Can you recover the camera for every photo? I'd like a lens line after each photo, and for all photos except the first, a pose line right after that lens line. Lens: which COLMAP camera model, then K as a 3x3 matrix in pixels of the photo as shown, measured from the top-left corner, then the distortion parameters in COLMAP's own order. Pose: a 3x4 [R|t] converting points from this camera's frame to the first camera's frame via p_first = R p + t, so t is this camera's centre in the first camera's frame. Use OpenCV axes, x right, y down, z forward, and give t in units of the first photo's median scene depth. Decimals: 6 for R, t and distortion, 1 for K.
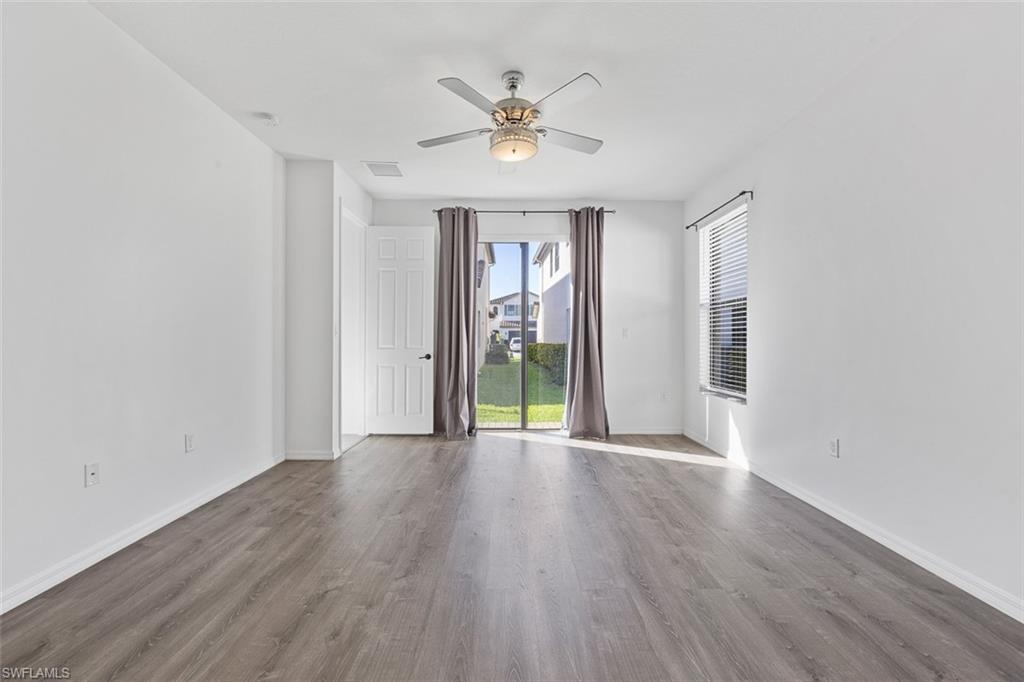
lens RADIAL K [[399.3, 0, 514.8], [0, 399.3, 345.1], [0, 0, 1]] dist [-0.002603, -0.000272]
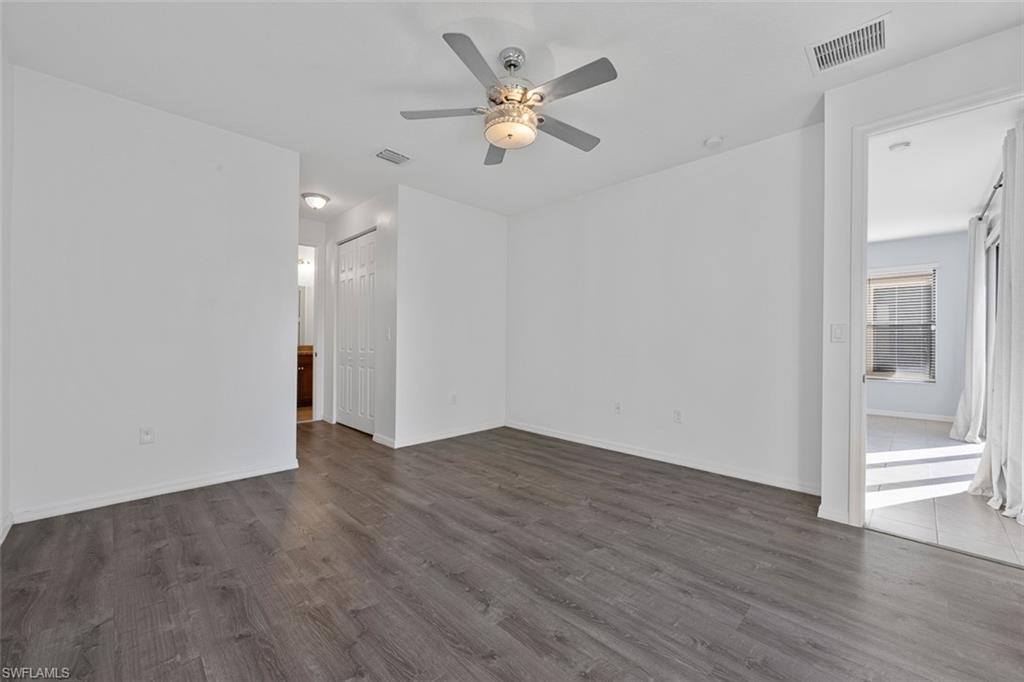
lens RADIAL K [[399.4, 0, 512.0], [0, 399.4, 341.0], [0, 0, 1]] dist [-0.000652, -0.000046]
pose [[-0.716152, -0.008487, -0.697893, 0.659706], [-0.022310, 0.999693, 0.010737, -0.027720], [0.697588, 0.023259, -0.716121, 1.733657]]
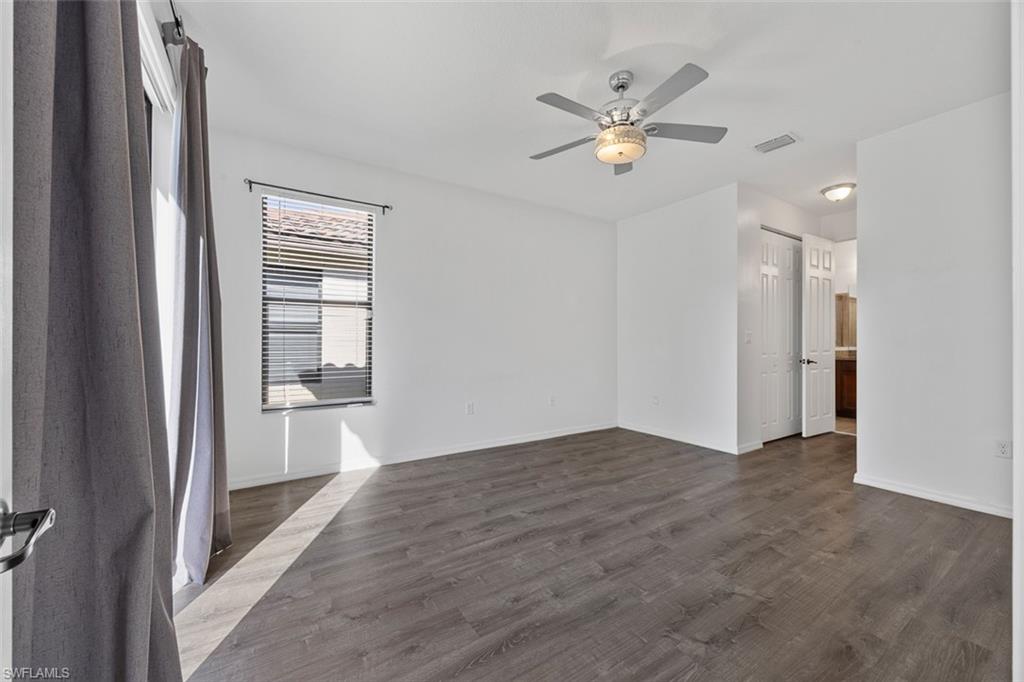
lens RADIAL K [[399.3, 0, 514.8], [0, 399.3, 345.1], [0, 0, 1]] dist [-0.002603, -0.000272]
pose [[-0.529855, -0.005798, 0.848068, -0.724653], [0.011873, 0.999828, 0.014253, -0.025880], [-0.848005, 0.017621, -0.529695, 1.810875]]
